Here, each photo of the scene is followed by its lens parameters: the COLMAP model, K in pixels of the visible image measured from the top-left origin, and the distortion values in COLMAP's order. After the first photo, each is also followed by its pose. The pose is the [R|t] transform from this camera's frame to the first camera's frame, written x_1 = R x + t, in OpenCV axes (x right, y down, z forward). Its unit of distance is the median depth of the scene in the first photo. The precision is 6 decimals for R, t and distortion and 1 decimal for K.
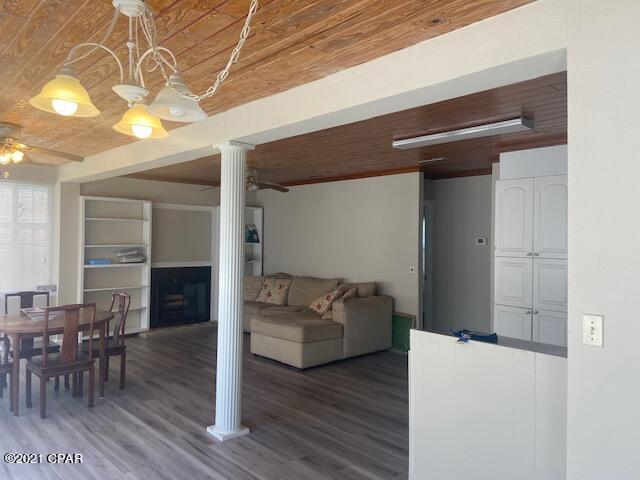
lens RADIAL K [[482.5, 0, 320.4], [0, 482.5, 235.9], [0, 0, 1]] dist [0.124483, -0.157360]
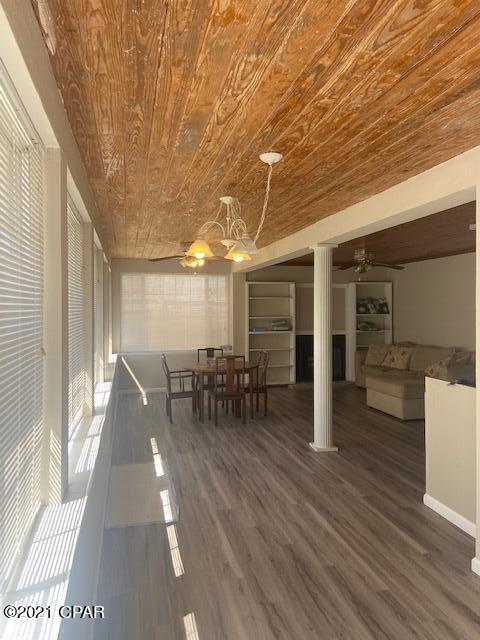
lens RADIAL K [[482.5, 0, 240.0], [0, 482.5, 320.0], [0, 0, 1]] dist [0.124483, -0.157360]
pose [[0.869337, -0.004335, -0.494201, 0.229391], [0.017242, 0.999619, 0.021561, -0.004482], [0.493920, -0.027265, 0.869080, -0.256602]]
